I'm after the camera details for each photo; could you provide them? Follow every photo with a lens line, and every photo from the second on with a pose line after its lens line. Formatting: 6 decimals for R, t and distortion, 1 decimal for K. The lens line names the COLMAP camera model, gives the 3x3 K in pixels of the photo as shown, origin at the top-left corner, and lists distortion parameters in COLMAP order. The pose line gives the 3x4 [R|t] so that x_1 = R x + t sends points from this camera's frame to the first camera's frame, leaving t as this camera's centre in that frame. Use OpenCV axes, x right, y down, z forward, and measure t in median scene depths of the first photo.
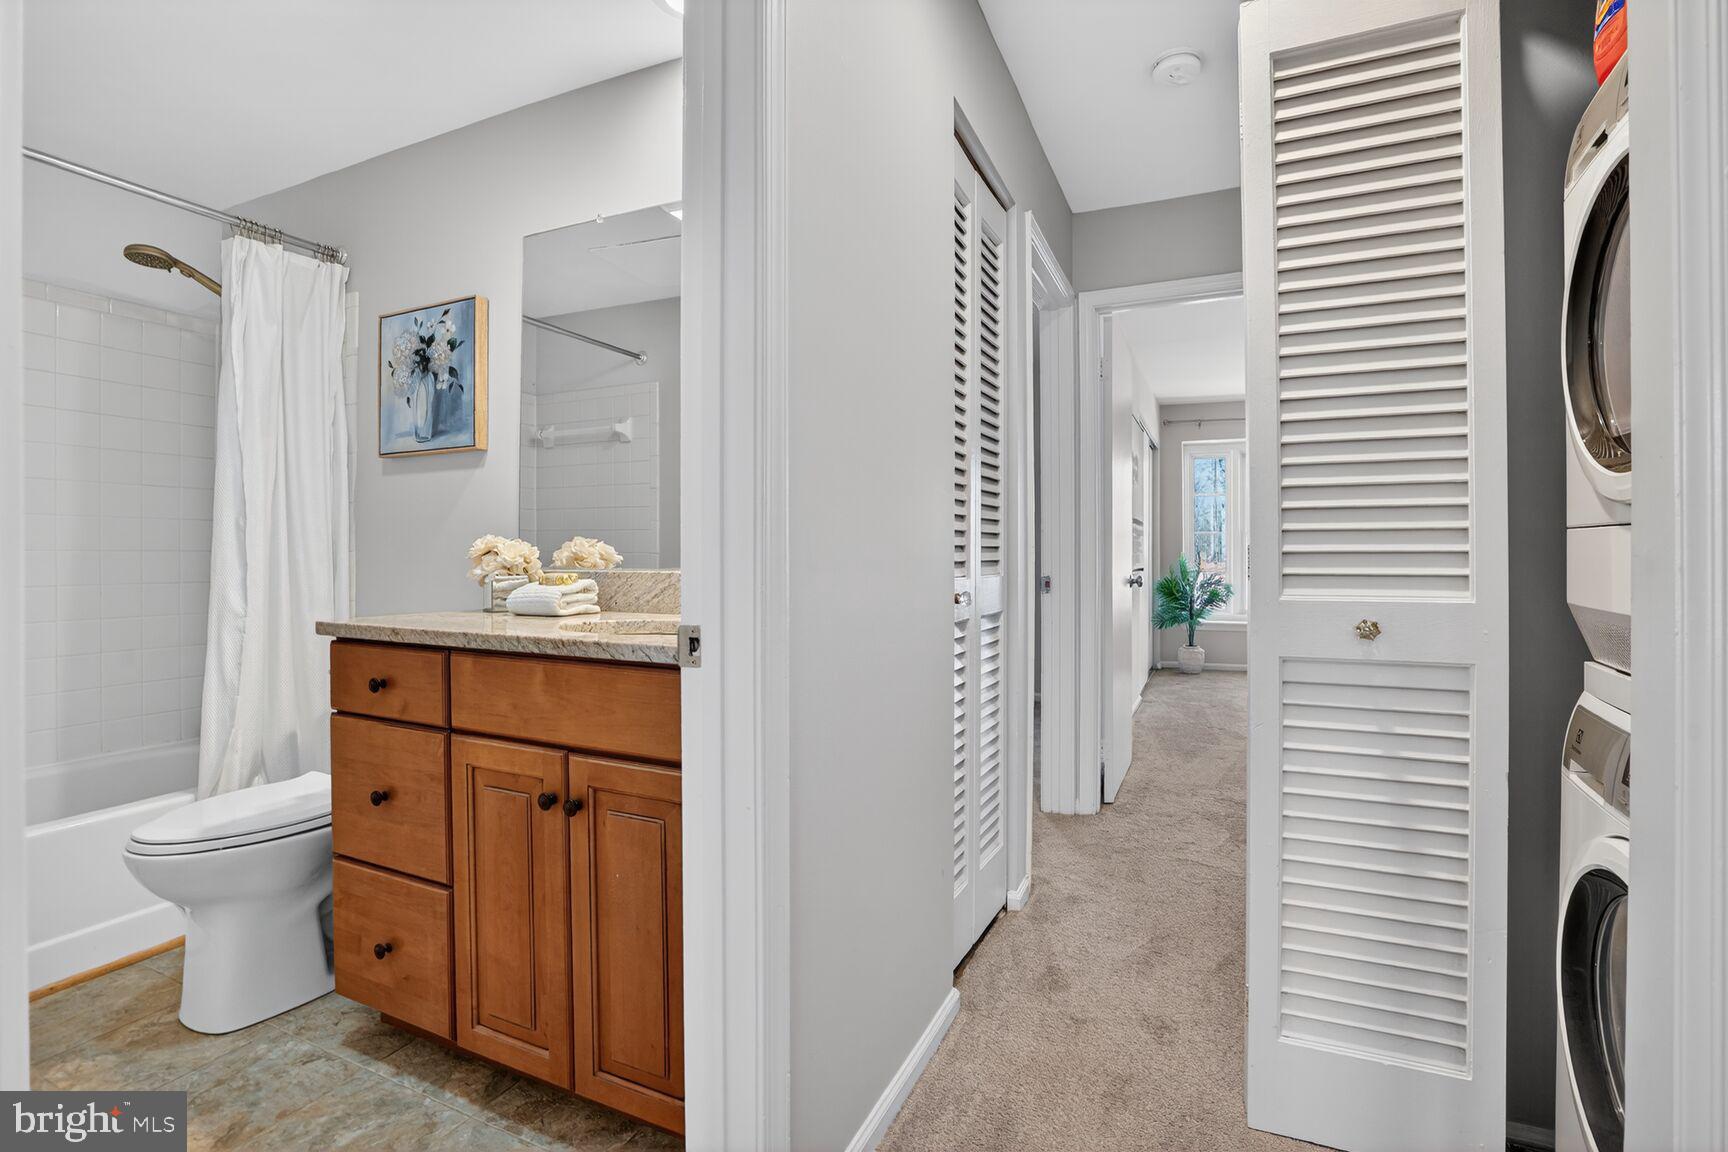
lens RADIAL K [[804.5, 0, 854.9], [0, 804.5, 561.8], [0, 0, 1]] dist [-0.055145, 0.019671]
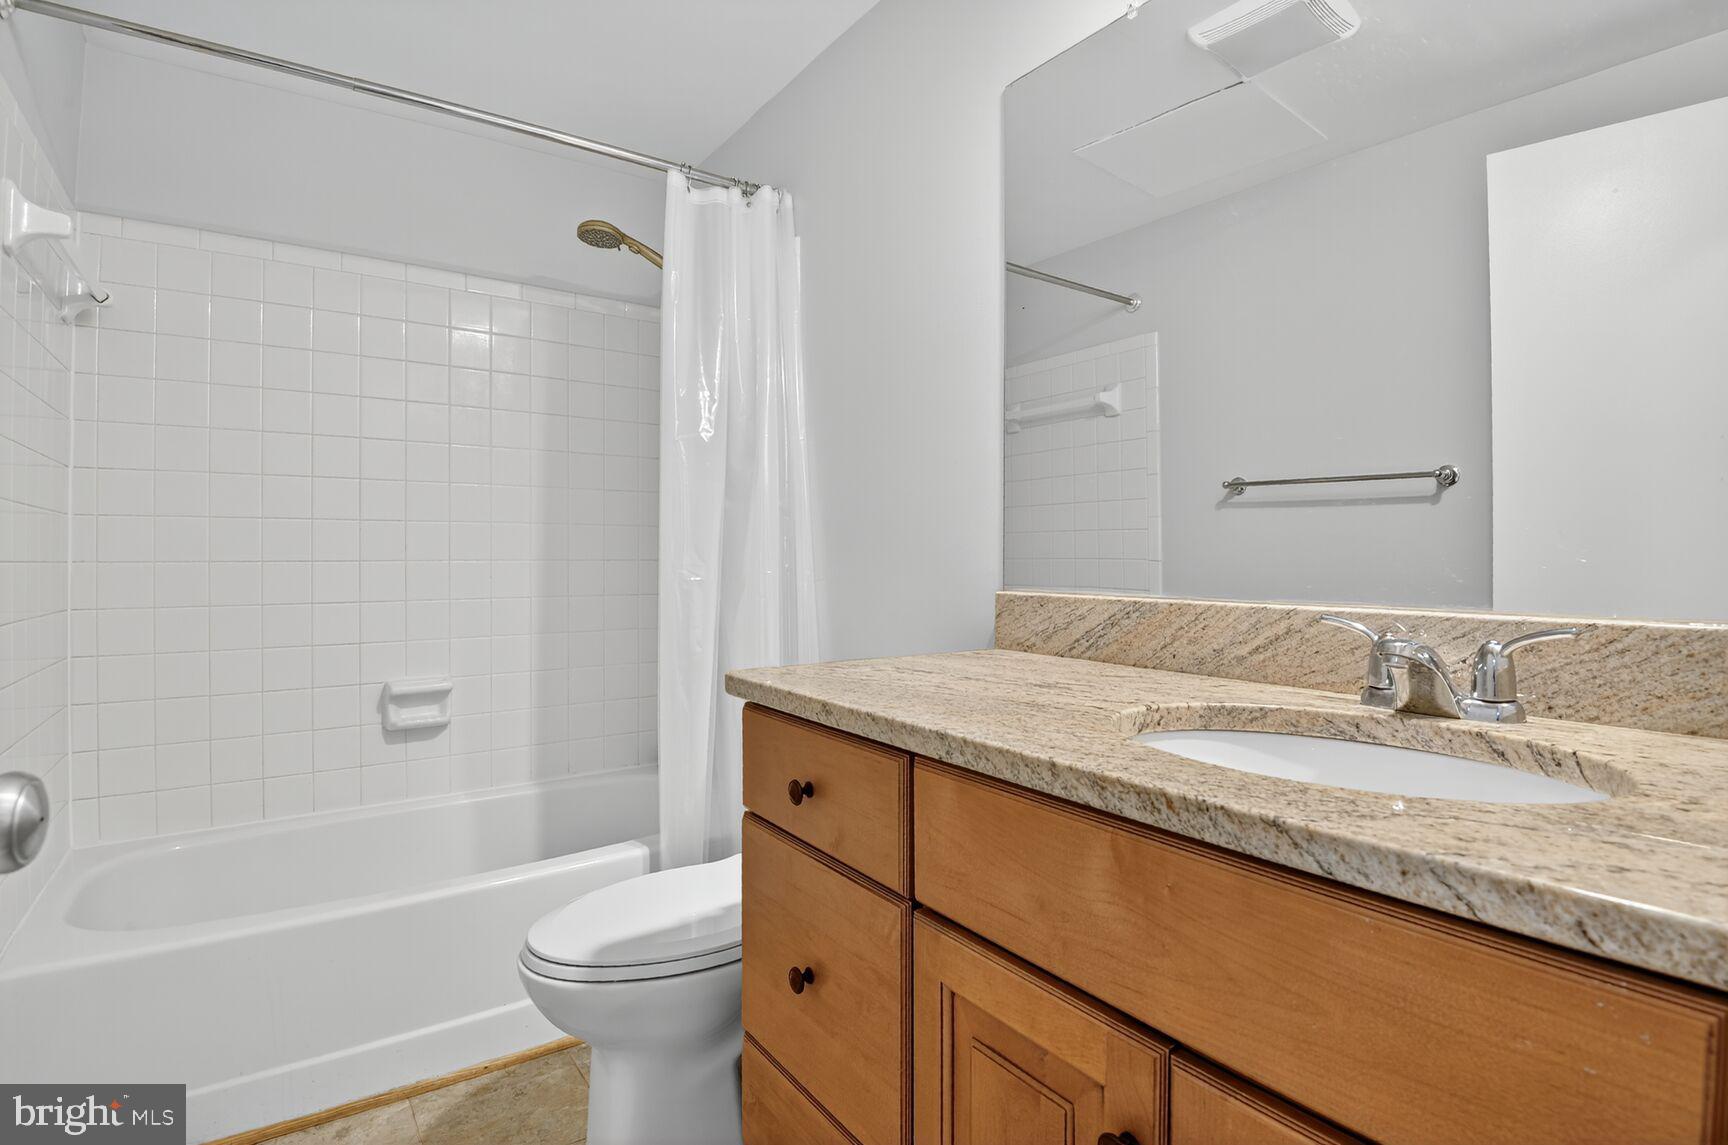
lens RADIAL K [[833.8, 0, 859.4], [0, 833.8, 565.9], [0, 0, 1]] dist [-0.003462, -0.027944]
pose [[0.867870, 0.004849, -0.496767, -0.196803], [-0.004254, 0.999988, 0.002329, -0.013637], [0.496772, 0.000092, 0.867881, 0.369276]]
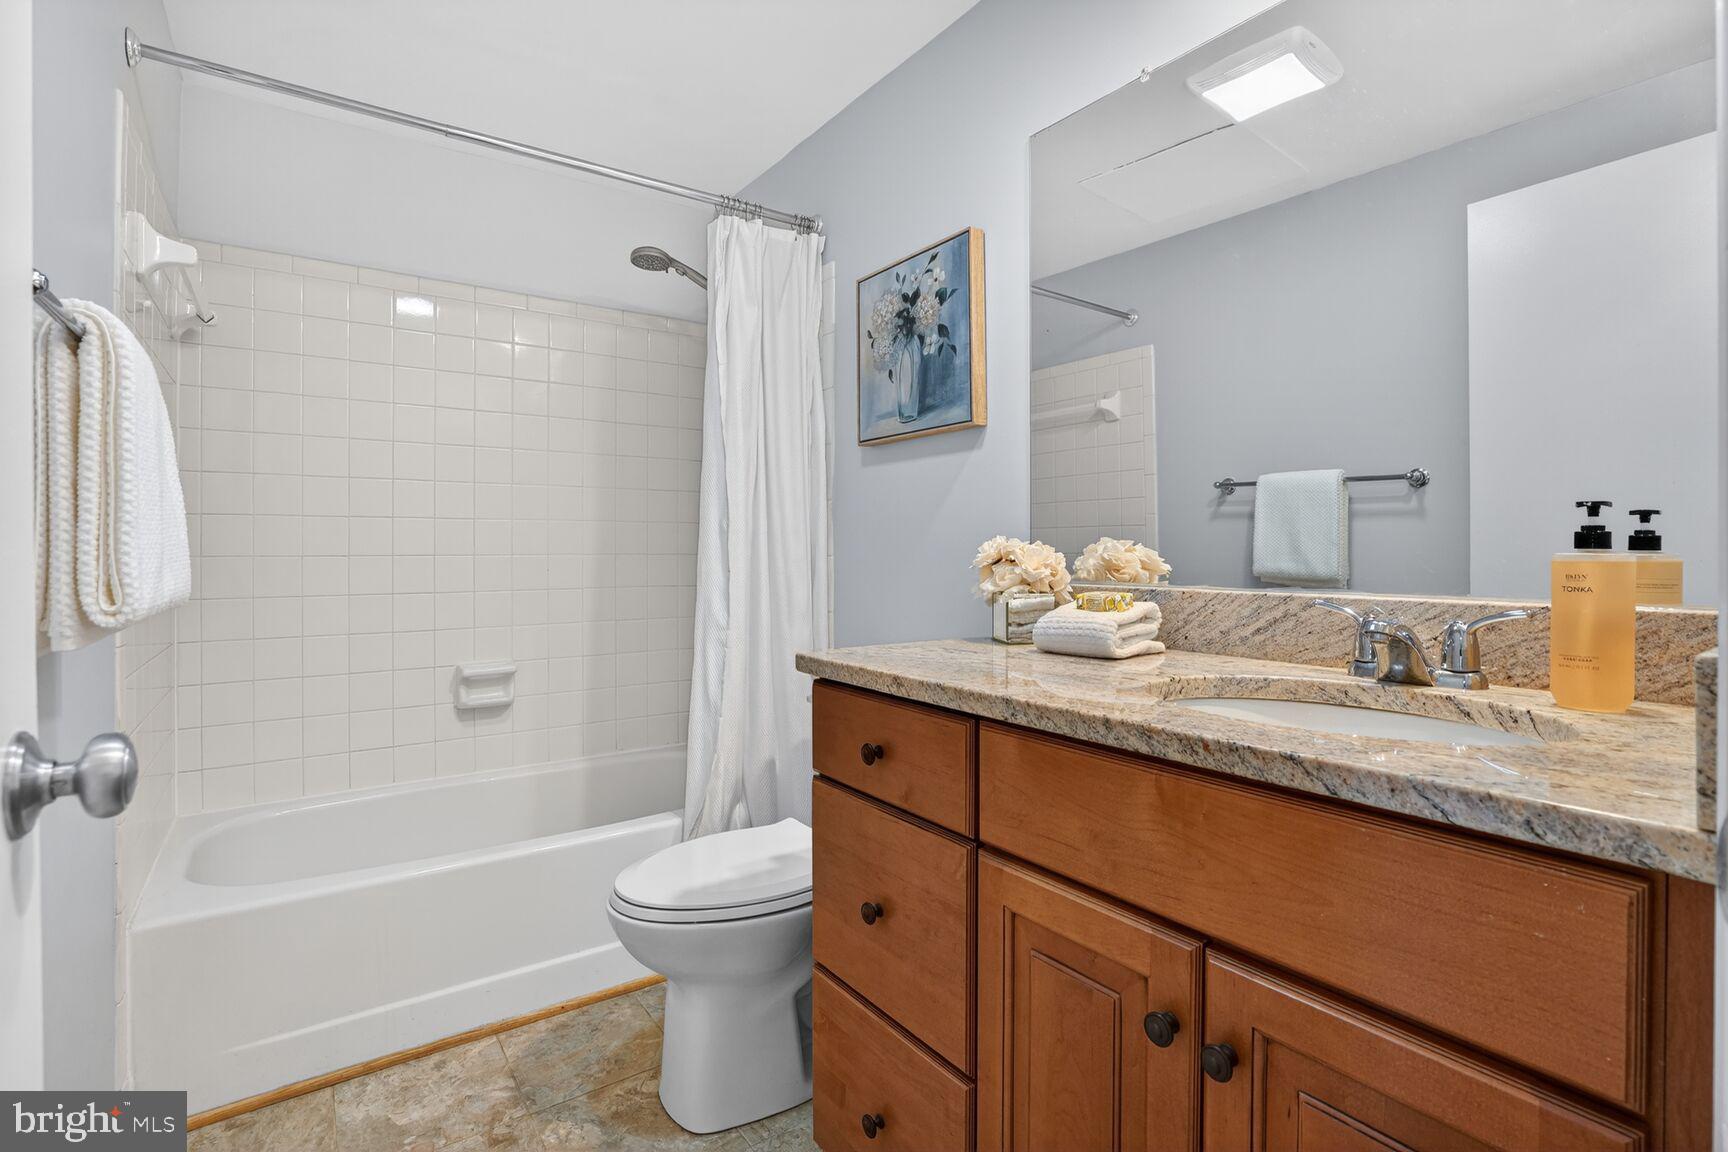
lens RADIAL K [[804.5, 0, 854.9], [0, 804.5, 561.8], [0, 0, 1]] dist [-0.055145, 0.019671]
pose [[0.866837, 0.004154, -0.498575, -0.206723], [-0.002486, 0.999989, 0.004010, -0.012906], [0.498586, -0.002237, 0.866838, 0.294999]]
